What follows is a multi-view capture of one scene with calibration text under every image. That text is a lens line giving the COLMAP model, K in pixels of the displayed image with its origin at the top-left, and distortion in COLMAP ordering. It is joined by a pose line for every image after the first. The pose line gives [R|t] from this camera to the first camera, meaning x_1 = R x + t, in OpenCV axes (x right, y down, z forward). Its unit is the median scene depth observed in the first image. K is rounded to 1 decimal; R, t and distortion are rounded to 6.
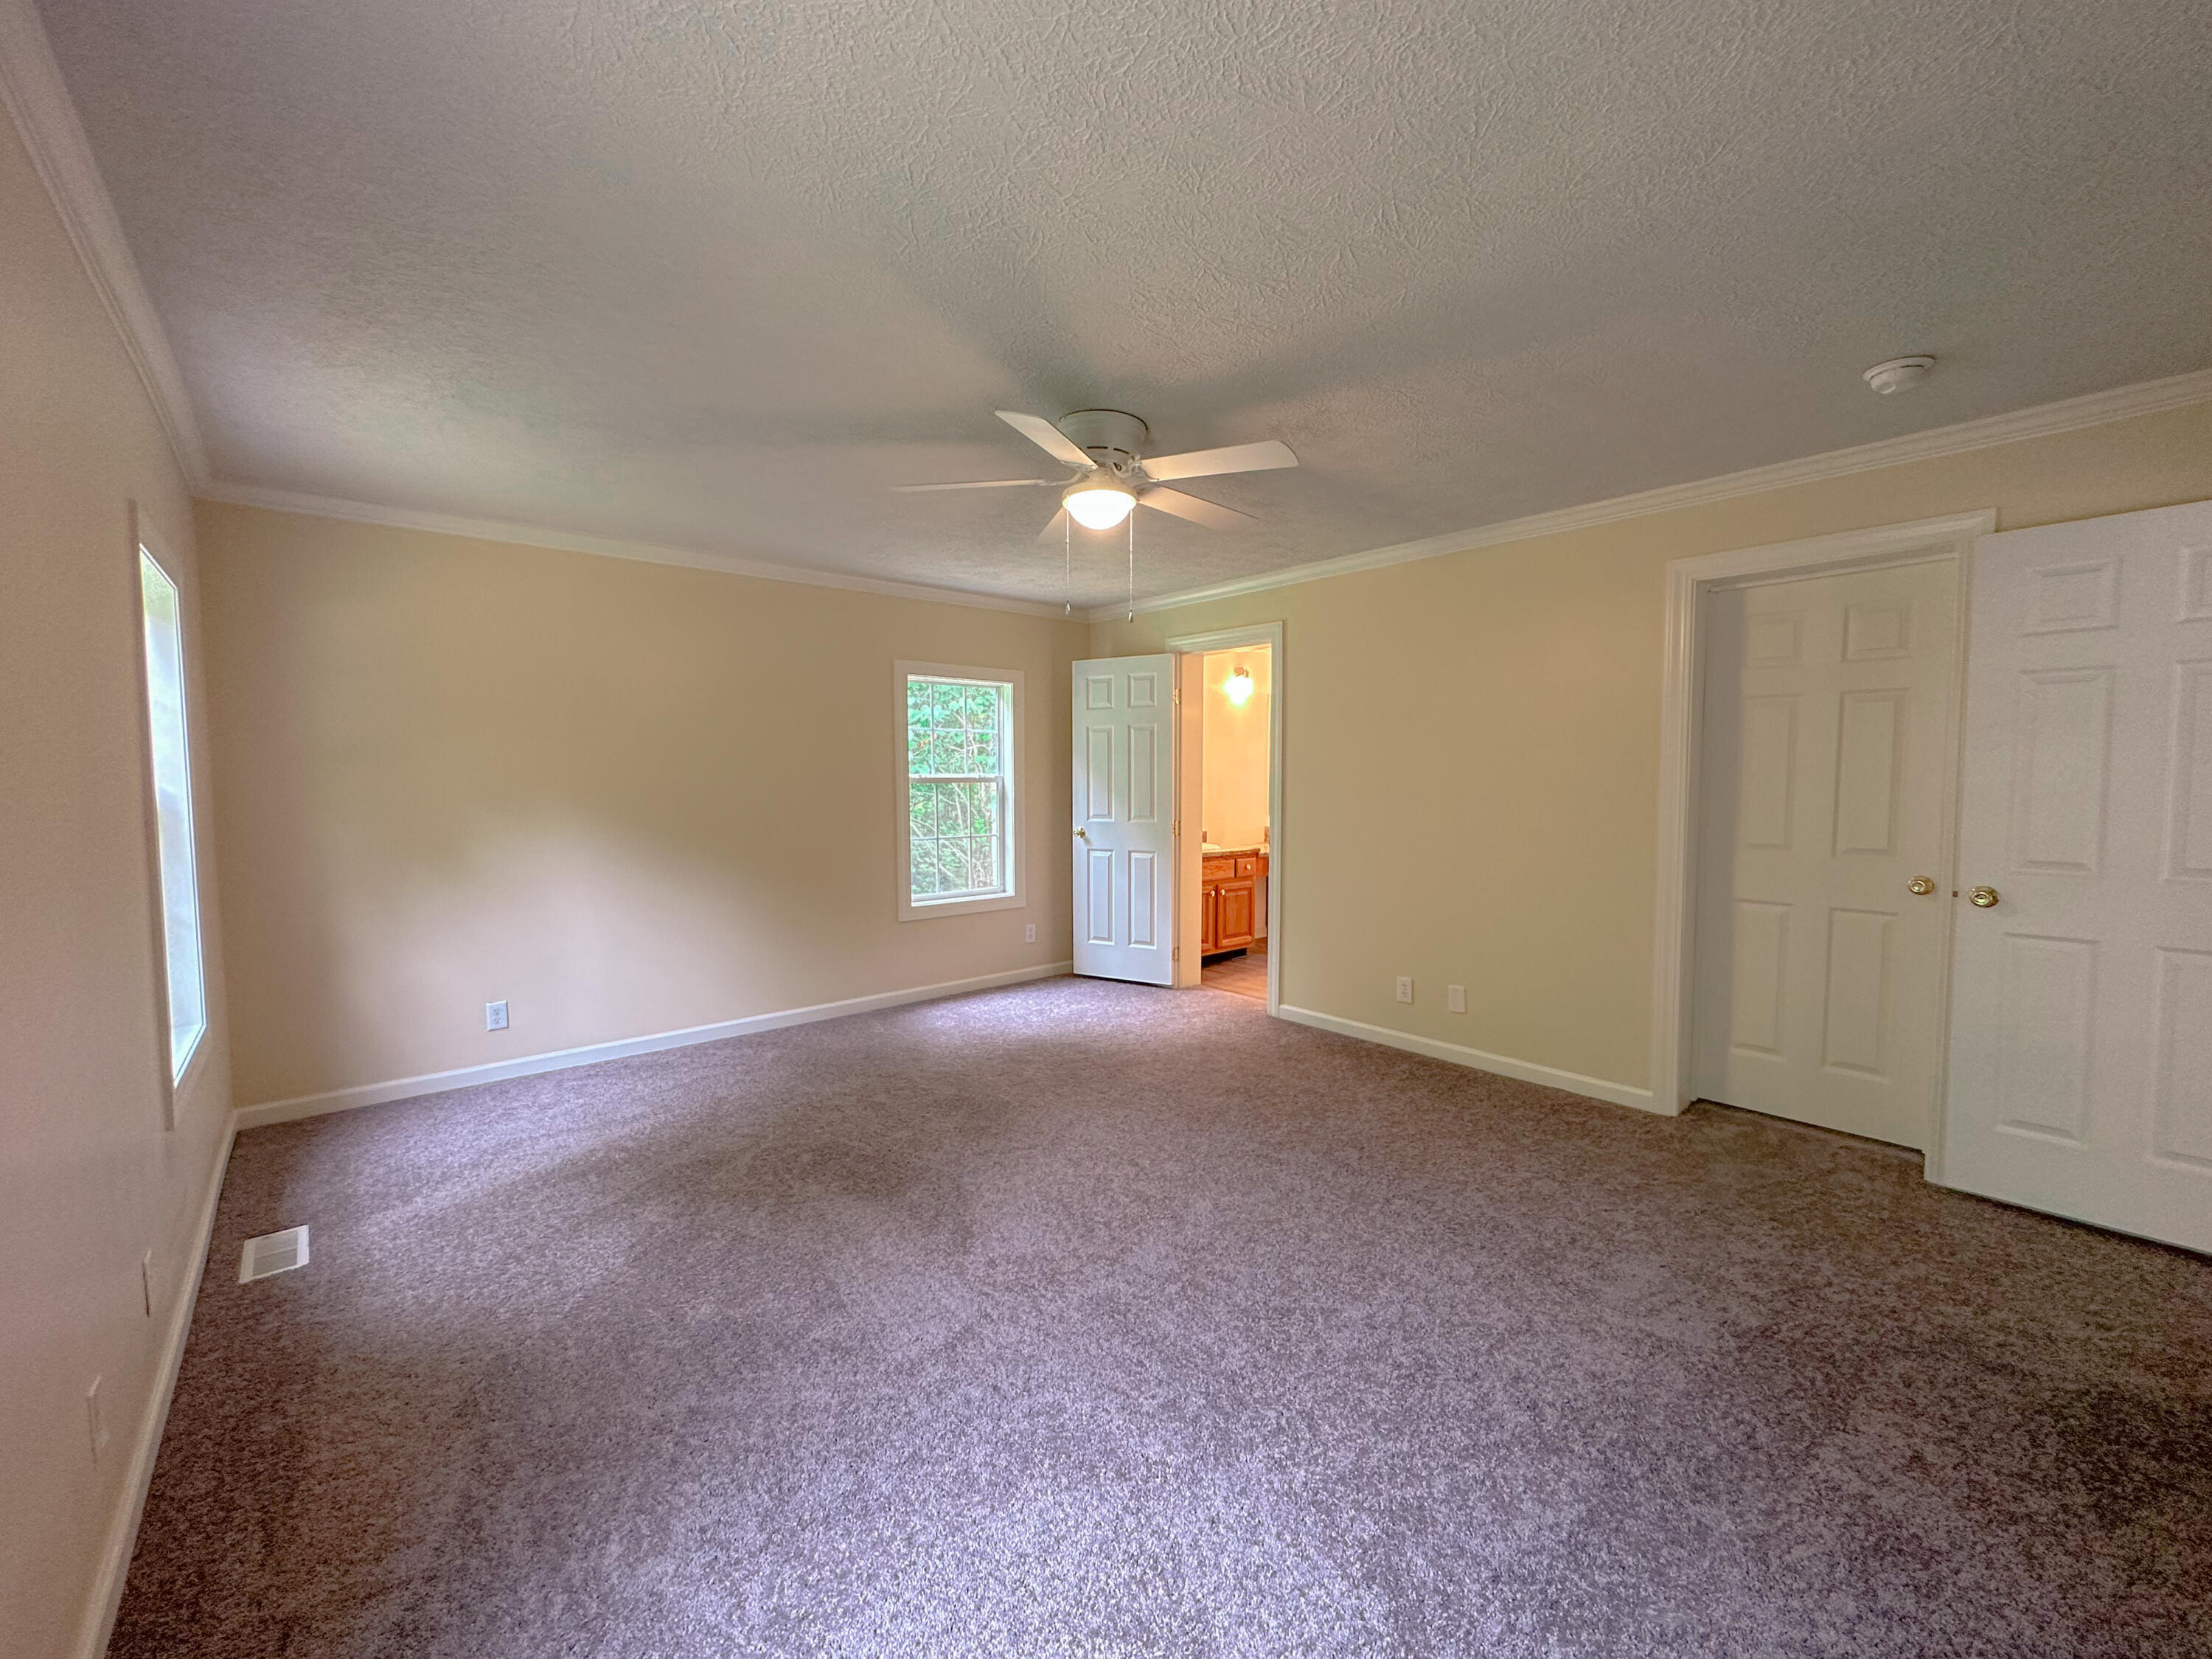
lens RADIAL K [[892.9, 0, 1106.0], [0, 892.9, 829.5], [0, 0, 1]] dist [0.000208, -0.000004]
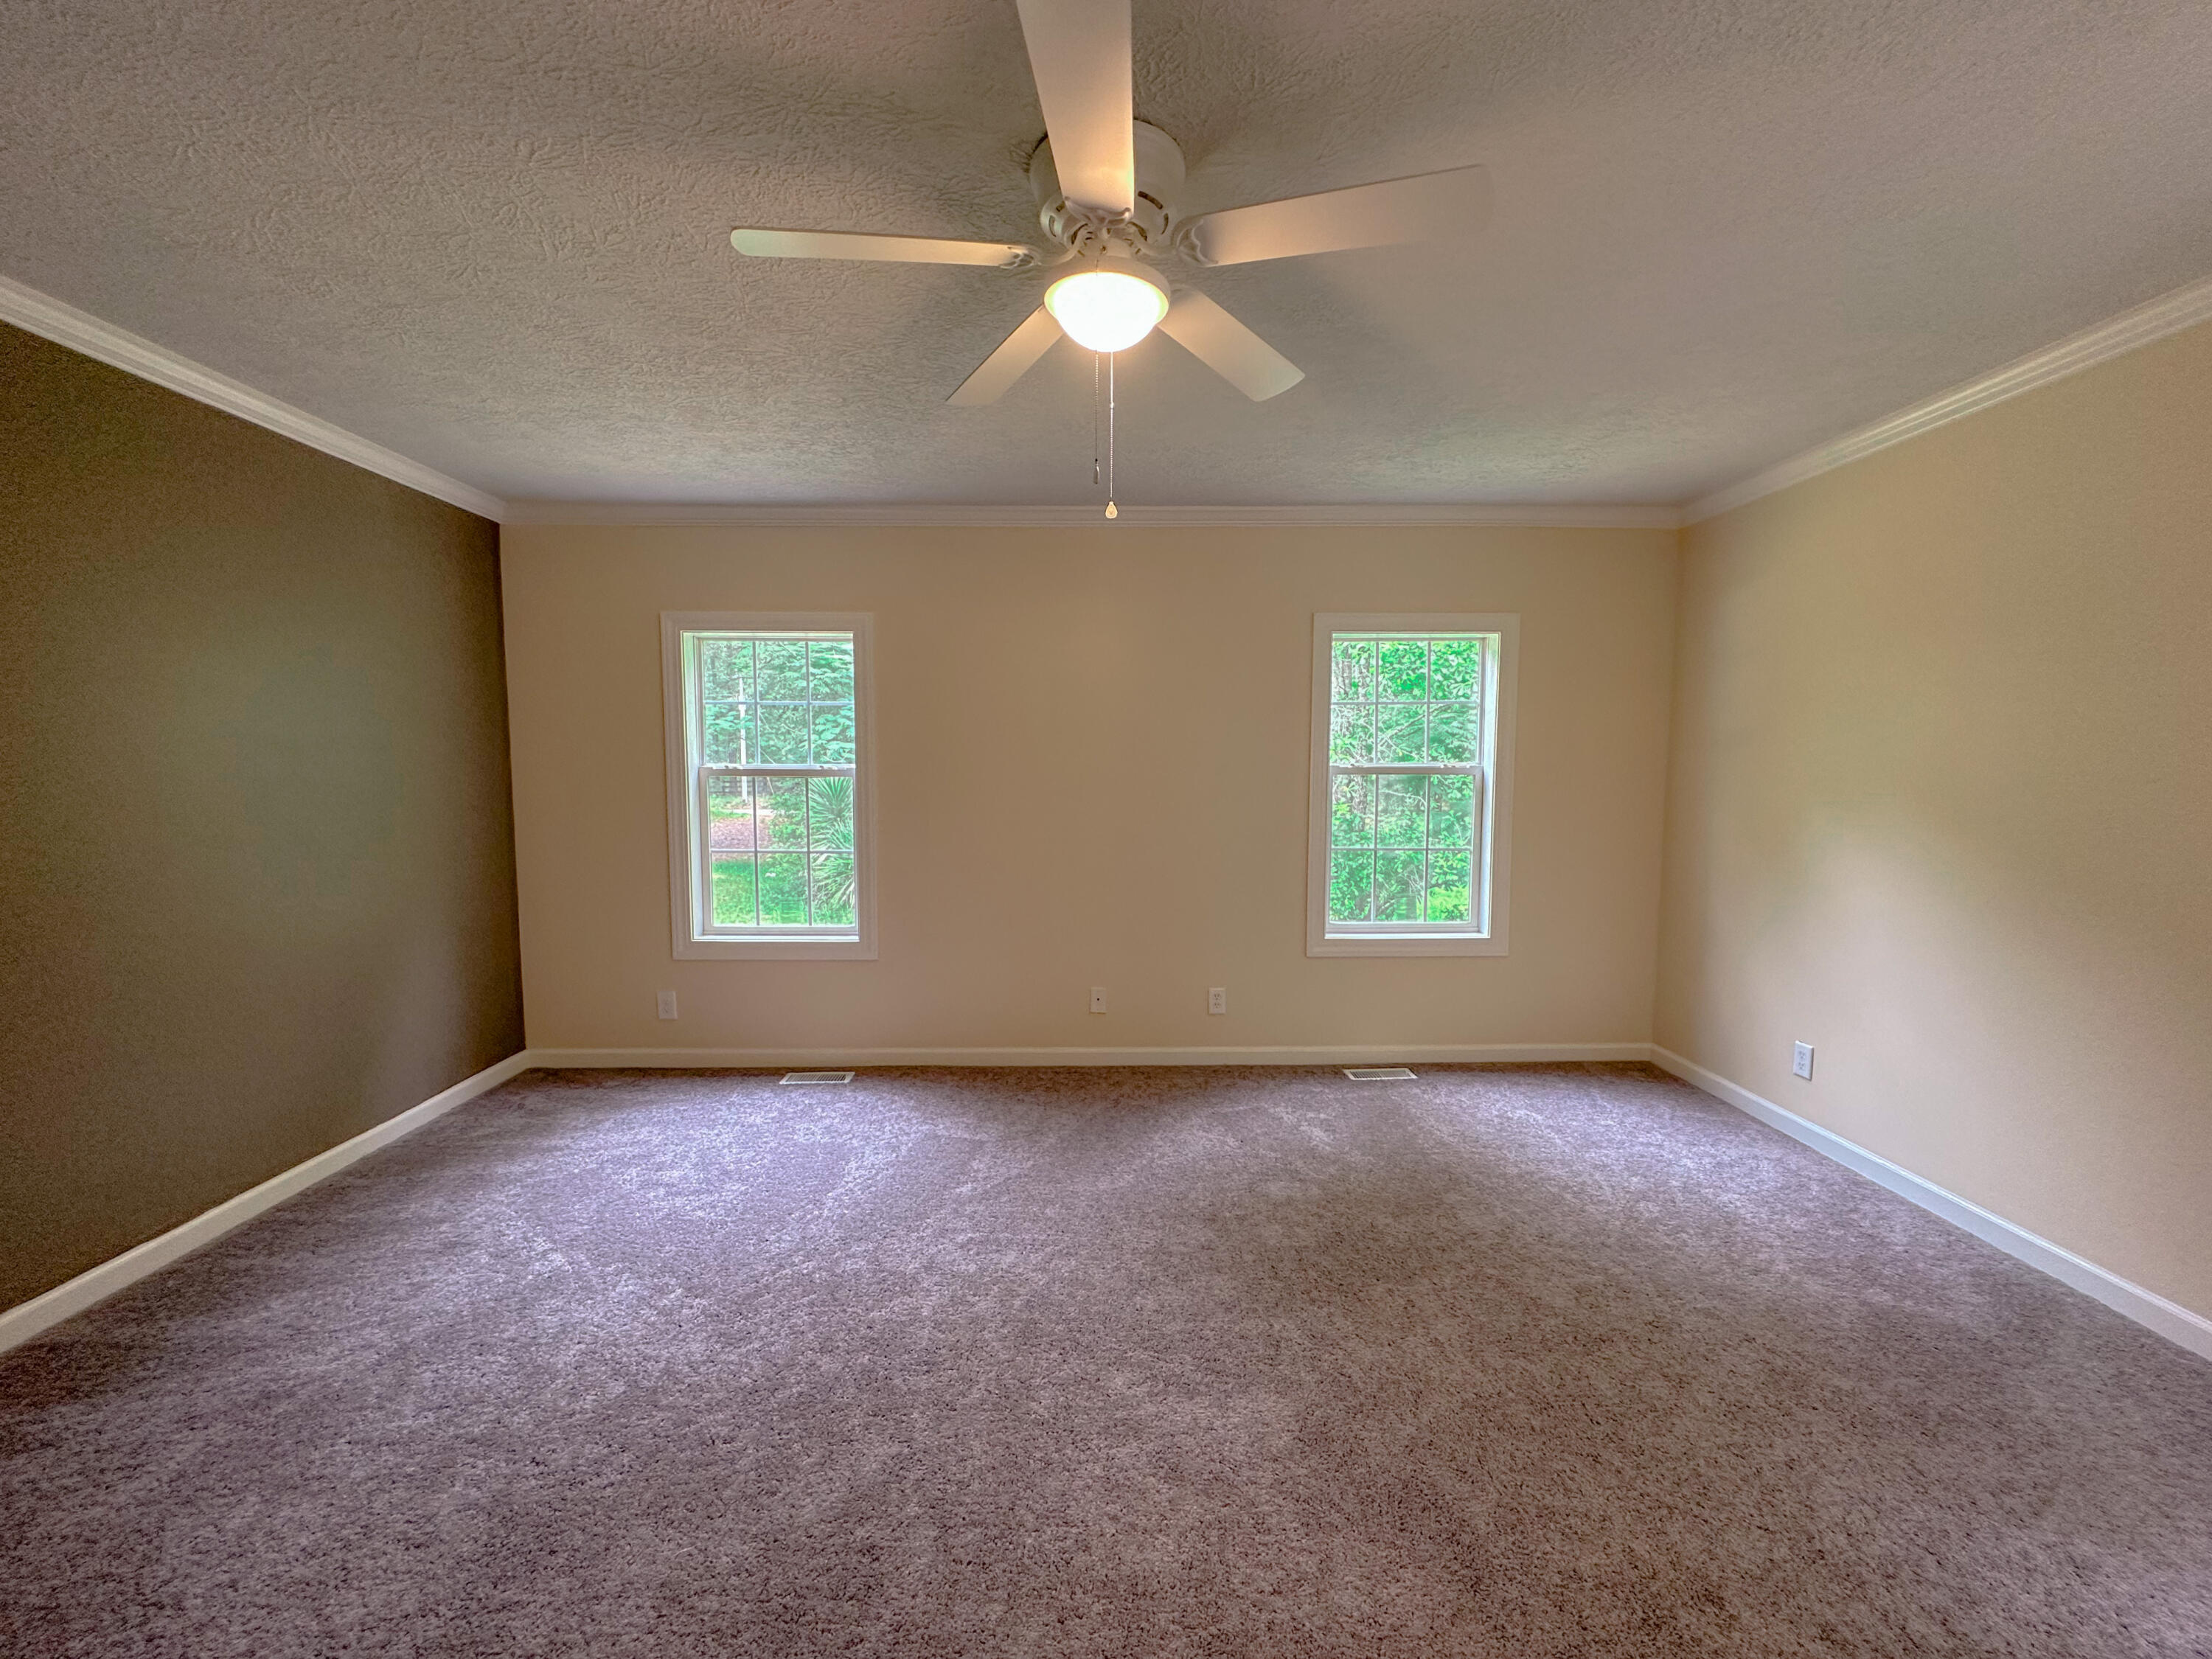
lens RADIAL K [[892.9, 0, 1106.0], [0, 892.9, 829.5], [0, 0, 1]] dist [0.000208, -0.000004]
pose [[-0.641368, 0.058114, -0.765029, 0.381037], [-0.049618, 0.991898, 0.116945, -0.072294], [0.765627, 0.112964, -0.633288, 1.149639]]
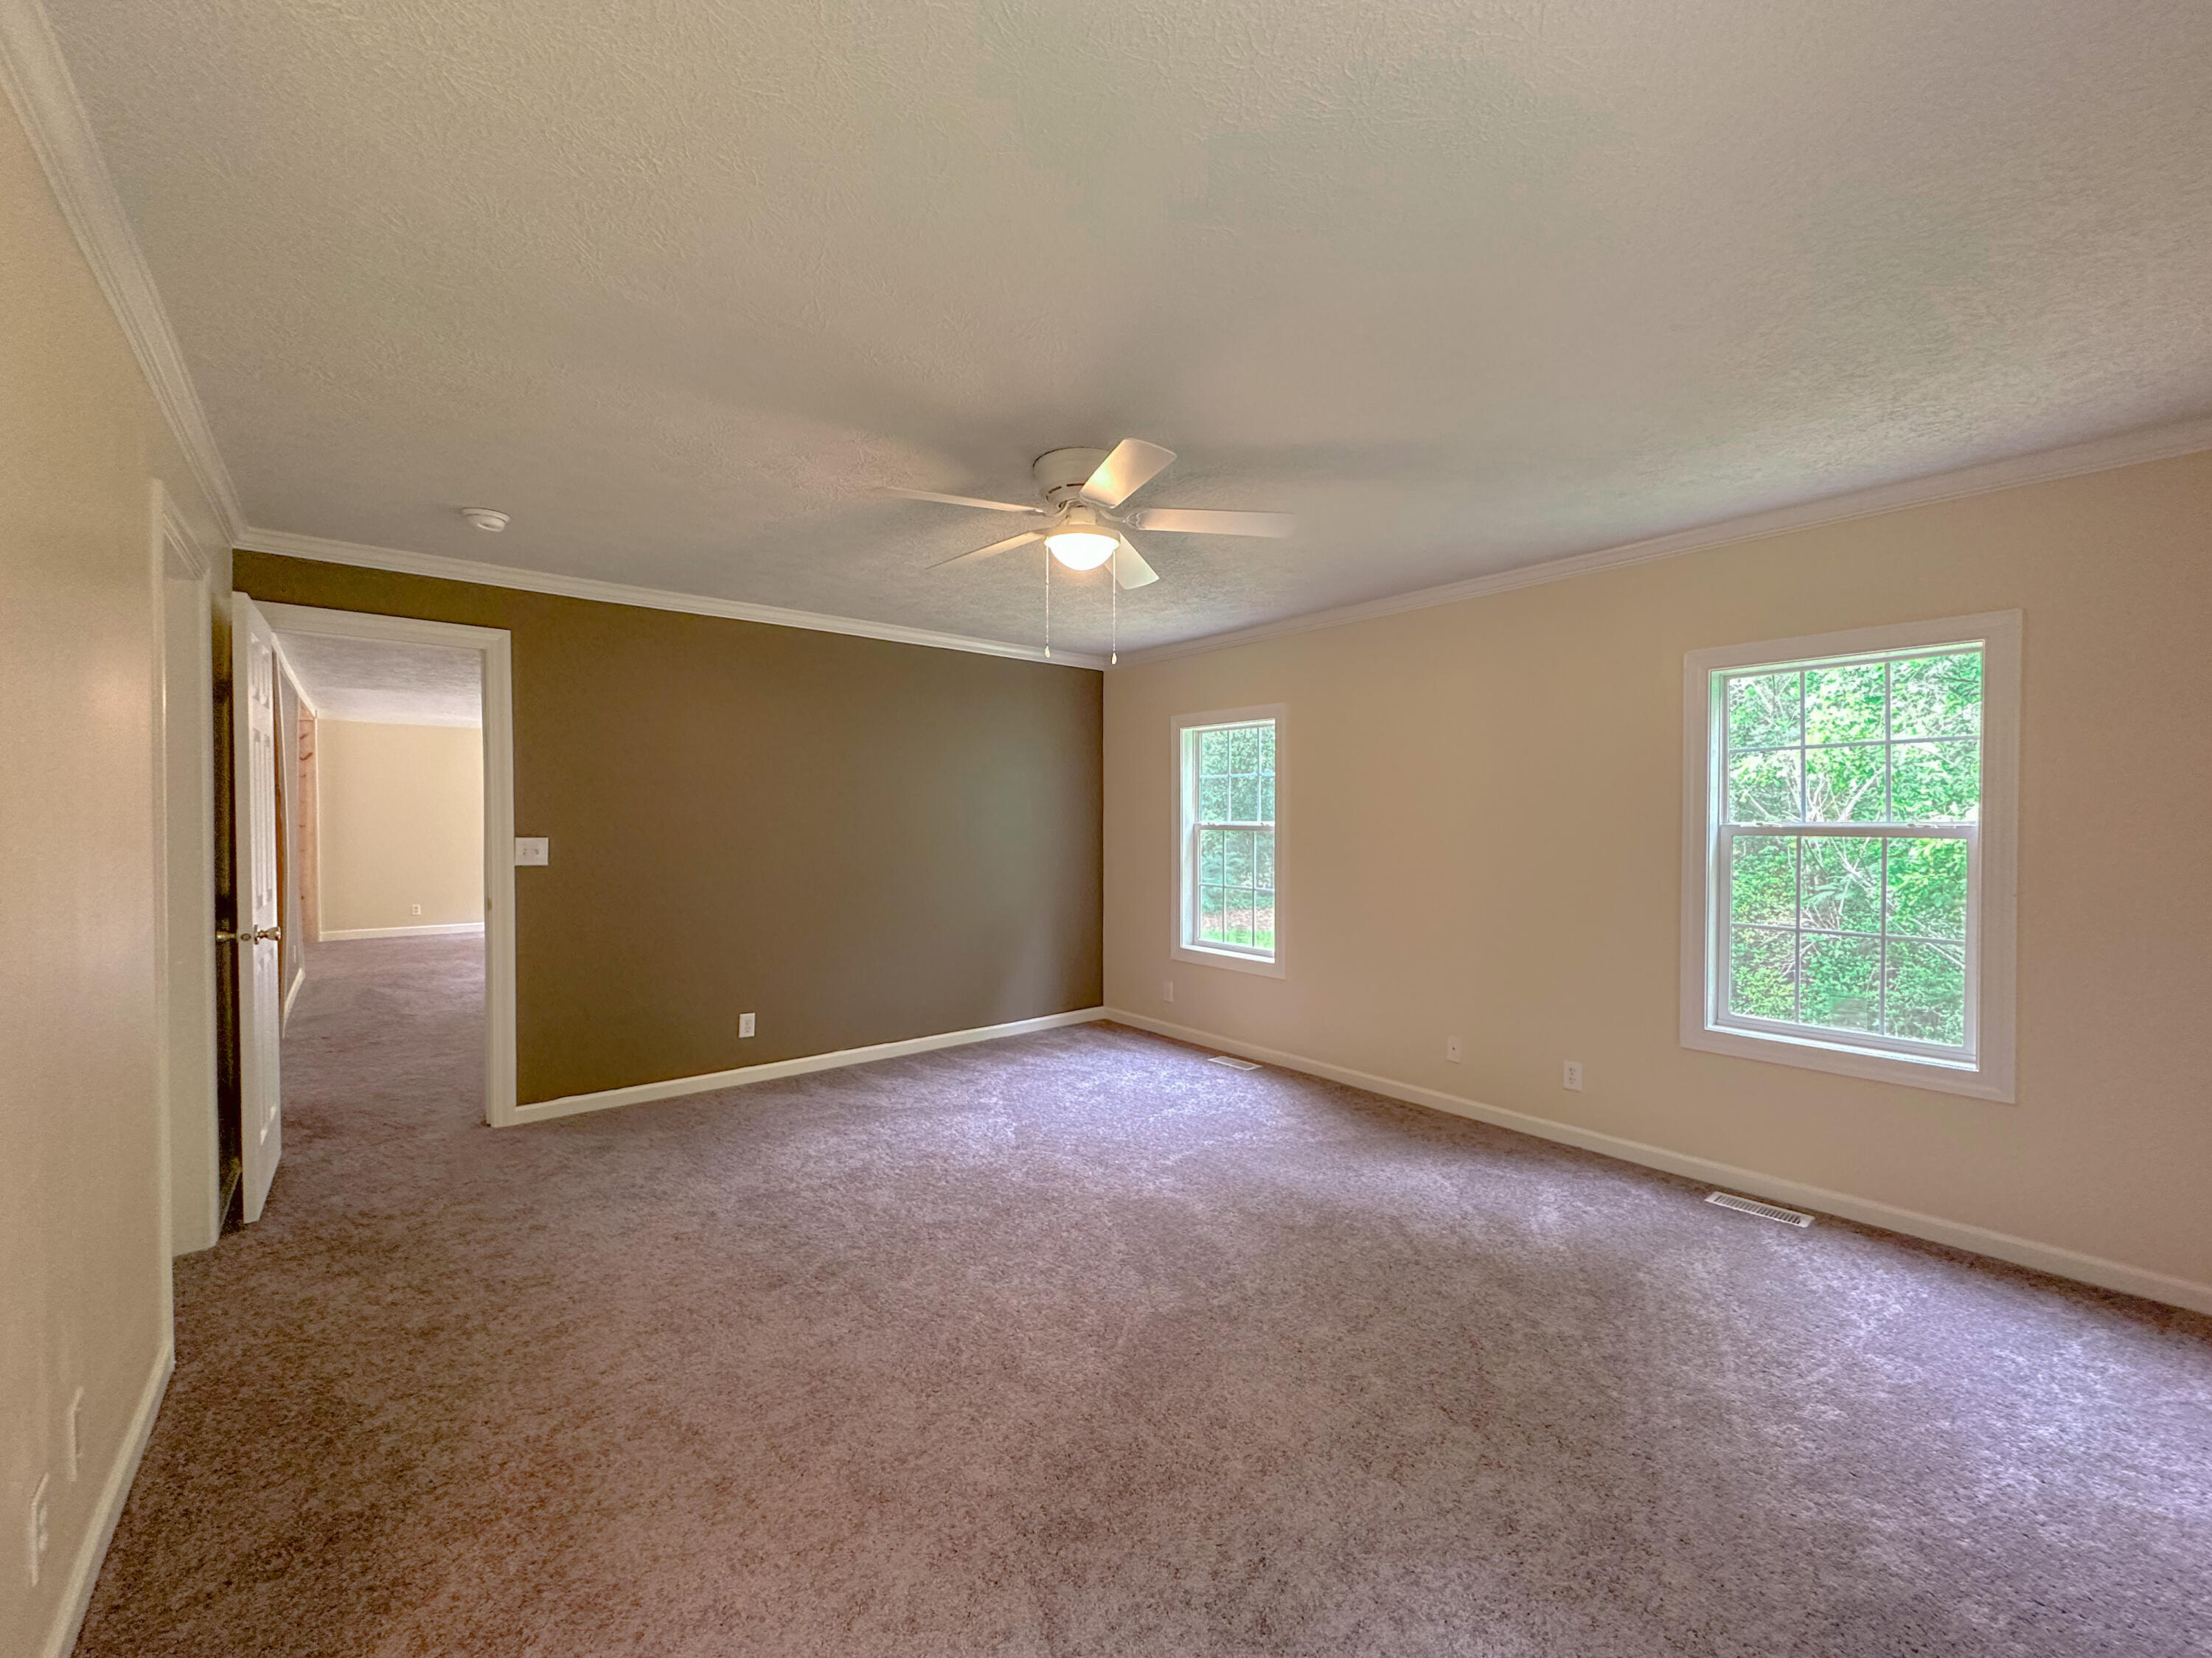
lens RADIAL K [[906.8, 0, 1106.0], [0, 906.8, 829.0], [0, 0, 1]] dist [0.000893, -0.000402]
pose [[-0.999689, -0.000882, 0.024923, -0.053634], [0.001016, 0.997106, 0.076019, -0.105257], [-0.024917, 0.076020, -0.996795, 1.642915]]
